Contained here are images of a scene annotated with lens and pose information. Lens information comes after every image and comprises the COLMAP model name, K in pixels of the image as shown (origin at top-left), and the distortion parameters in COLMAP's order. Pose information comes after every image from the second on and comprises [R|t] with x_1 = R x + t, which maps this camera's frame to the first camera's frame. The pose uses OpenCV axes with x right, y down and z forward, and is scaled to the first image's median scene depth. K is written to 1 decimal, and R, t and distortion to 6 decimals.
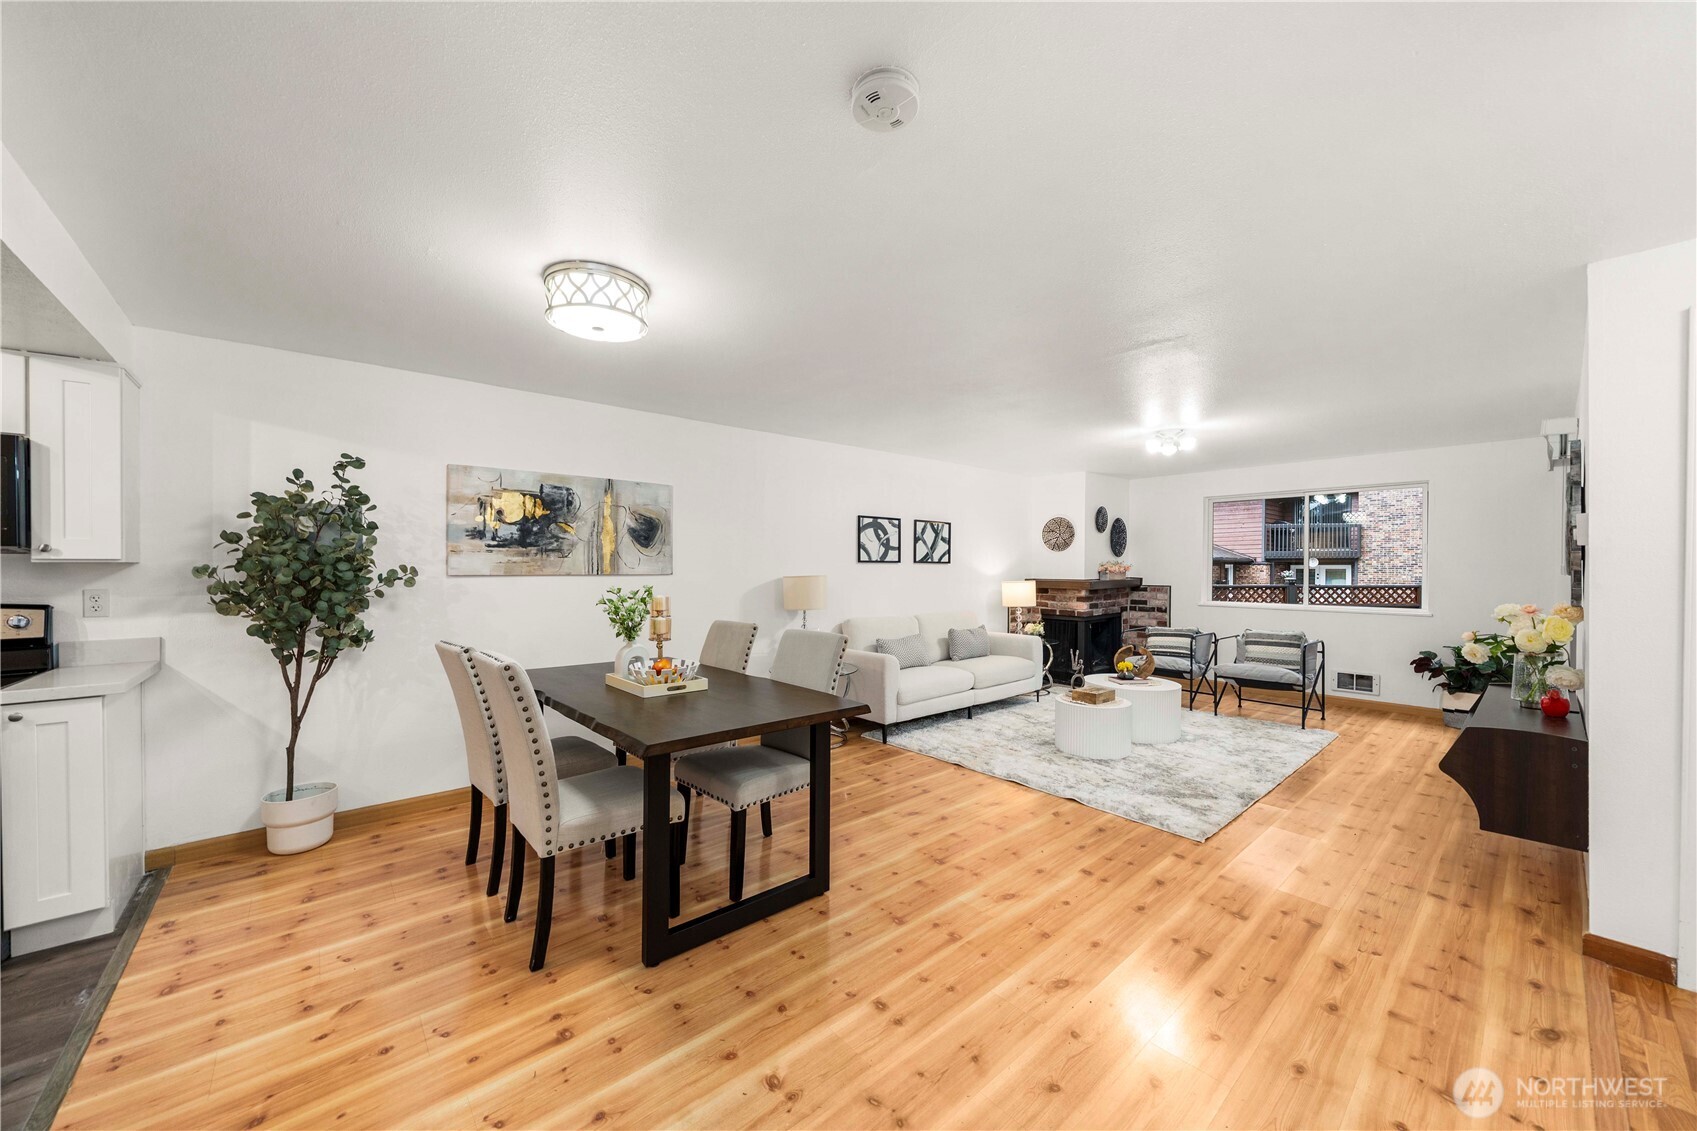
lens RADIAL K [[610.2, 0, 842.0], [0, 610.2, 572.1], [0, 0, 1]] dist [-0.004558, -0.000157]
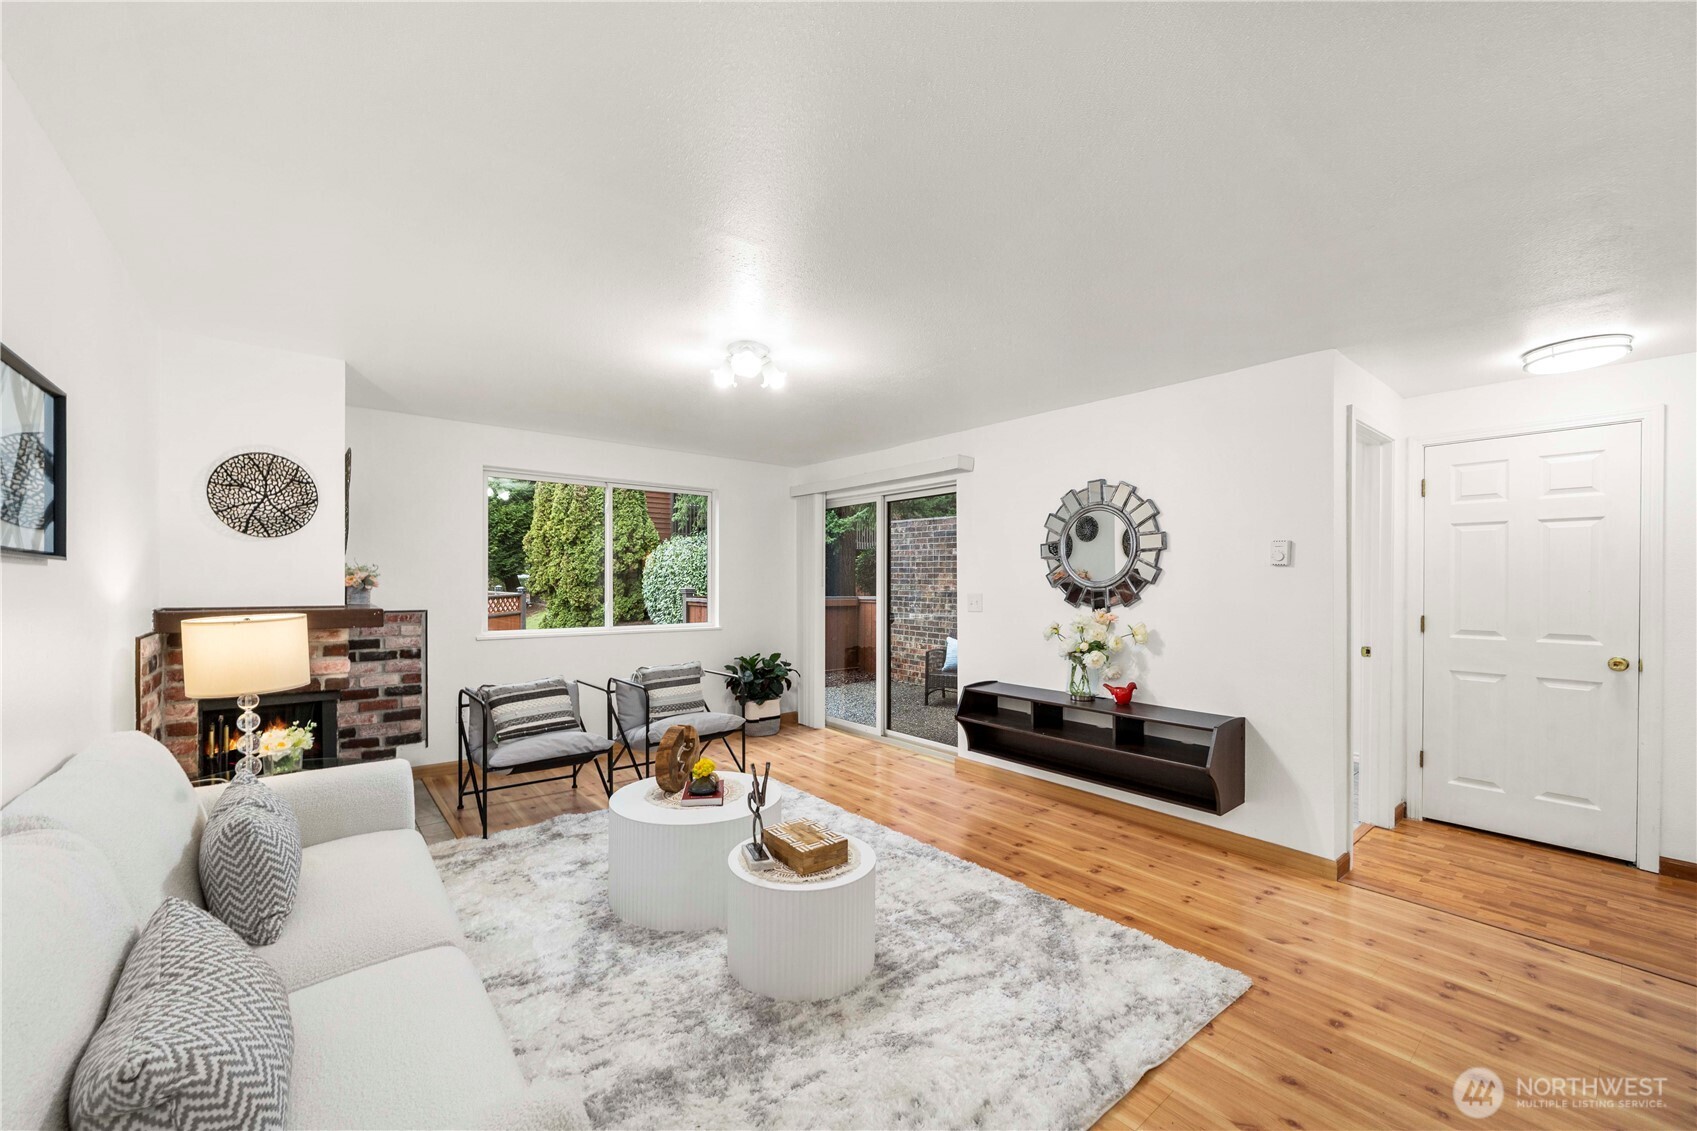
lens RADIAL K [[658.1, 0, 834.0], [0, 658.1, 585.3], [0, 0, 1]] dist [-0.002967, -0.000141]
pose [[0.033990, -0.007649, 0.999393, -0.092650], [0.002838, 0.999967, 0.007557, -0.006577], [-0.999418, 0.002579, 0.034011, 0.853731]]
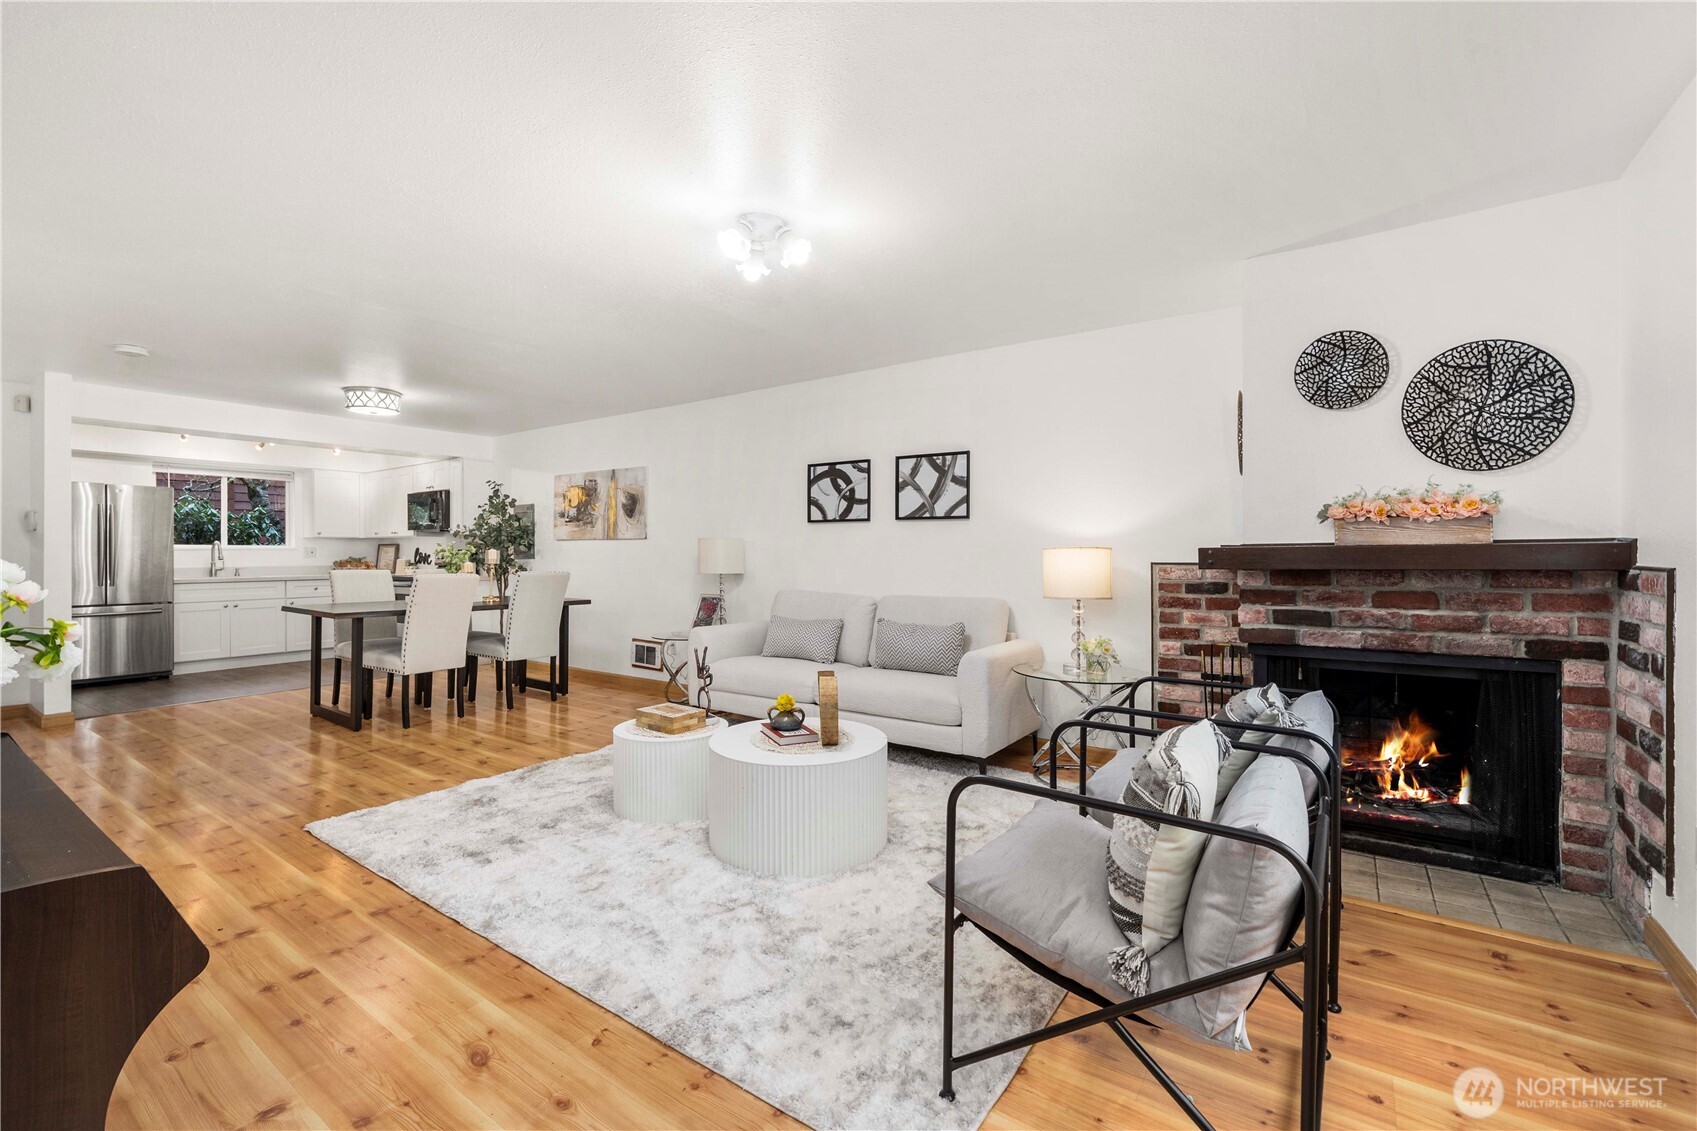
lens RADIAL K [[713.5, 0, 841.9], [0, 713.5, 560.6], [0, 0, 1]] dist [0.000969, -0.000741]
pose [[0.246681, 0.011401, -0.969030, 1.042804], [-0.006774, 0.999927, 0.010040, 0.026733], [0.969073, 0.004088, 0.246740, 0.880716]]
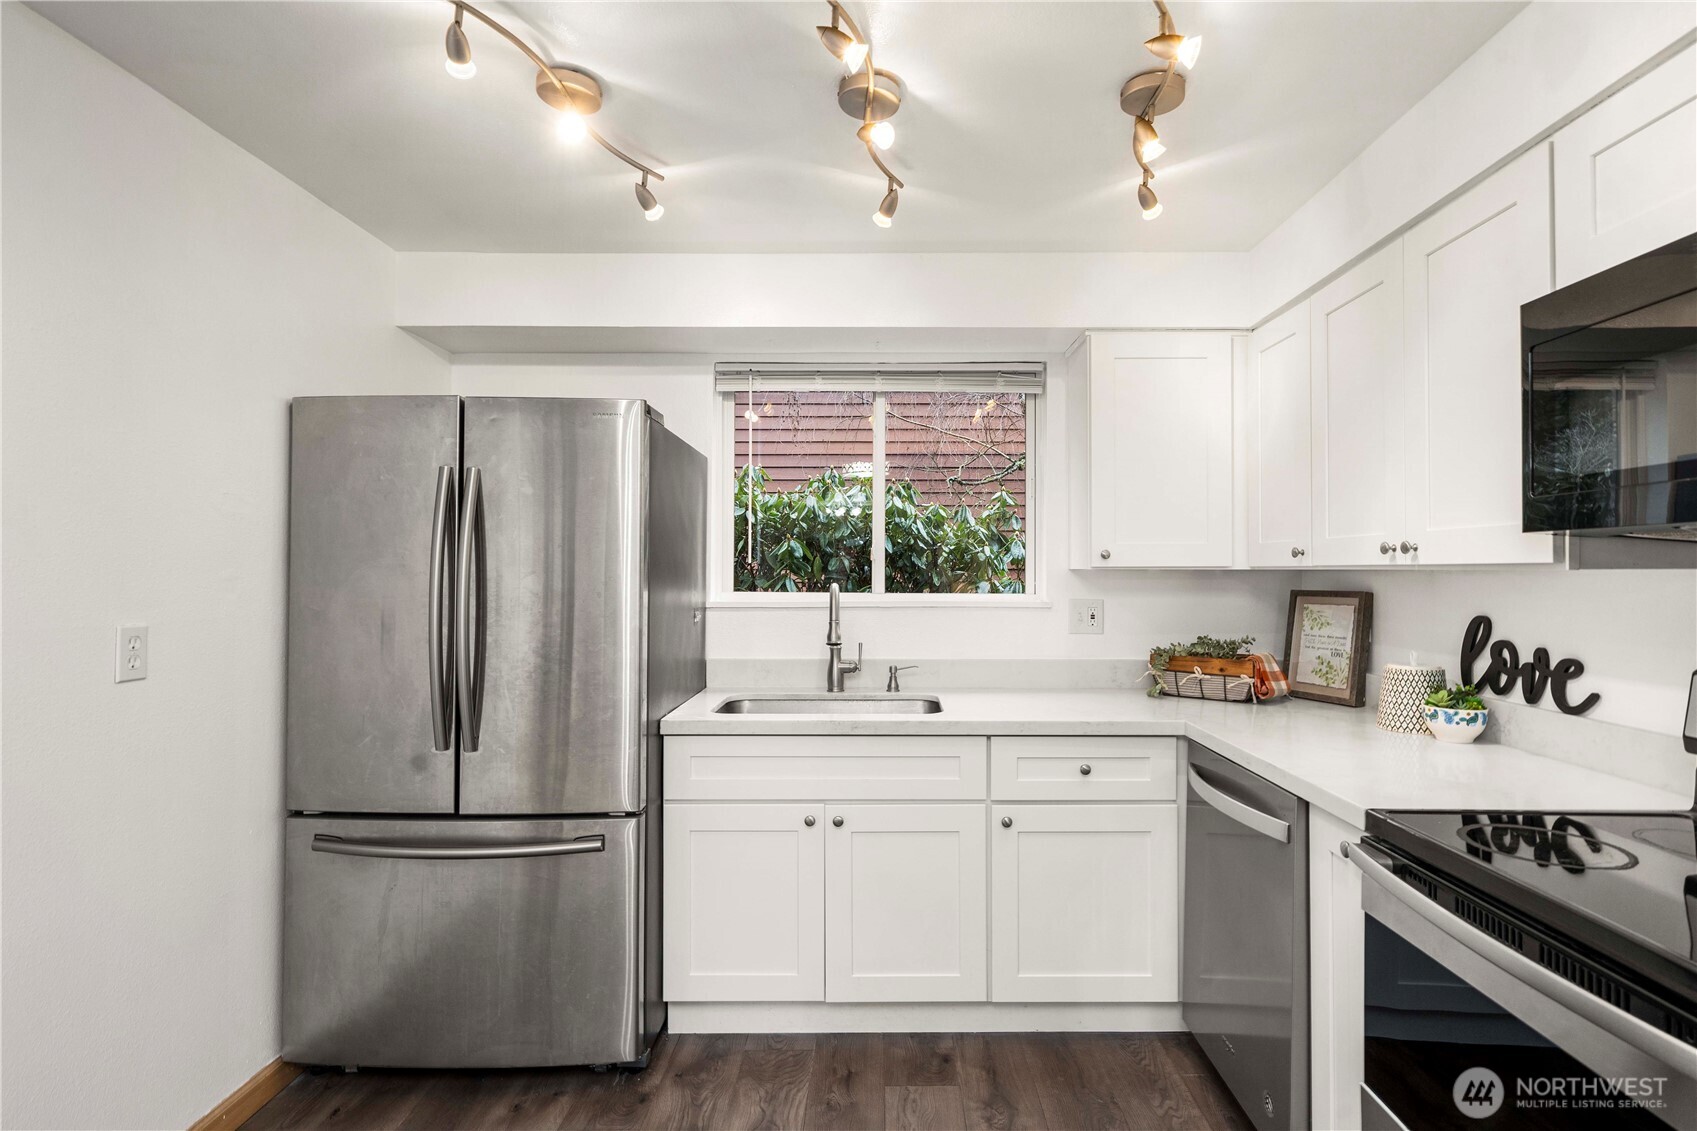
lens RADIAL K [[834.3, 0, 877.4], [0, 834.3, 560.9], [0, 0, 1]] dist [0.004080, -0.000459]
pose [[-0.659103, -0.006958, -0.752021, -0.344048], [-0.006031, 0.999974, -0.003967, -0.004823], [0.752029, 0.001920, -0.659127, 0.365851]]
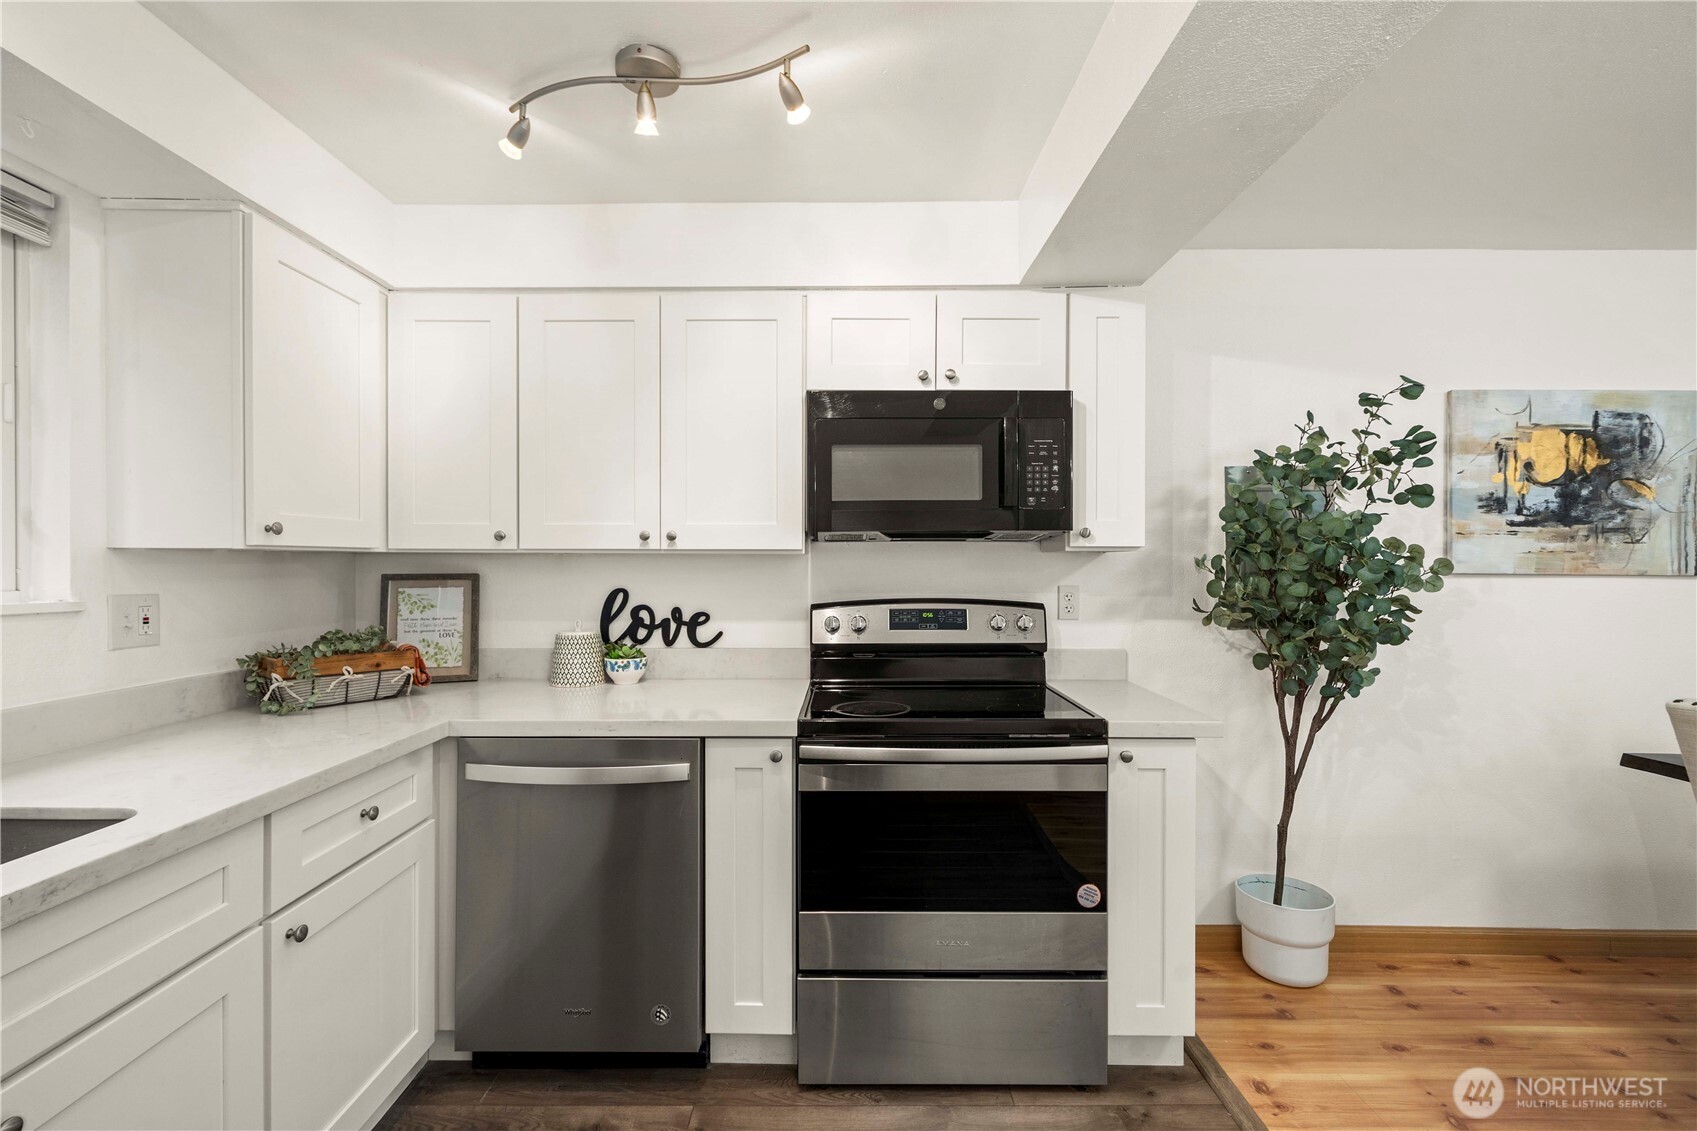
lens RADIAL K [[743.4, 0, 842.3], [0, 743.4, 563.9], [0, 0, 1]] dist [-0.002390, 0.001870]
pose [[0.753081, 0.005115, -0.657908, -0.419639], [-0.010256, 0.999940, -0.003966, 0.003497], [0.657847, 0.009734, 0.753088, 0.029605]]
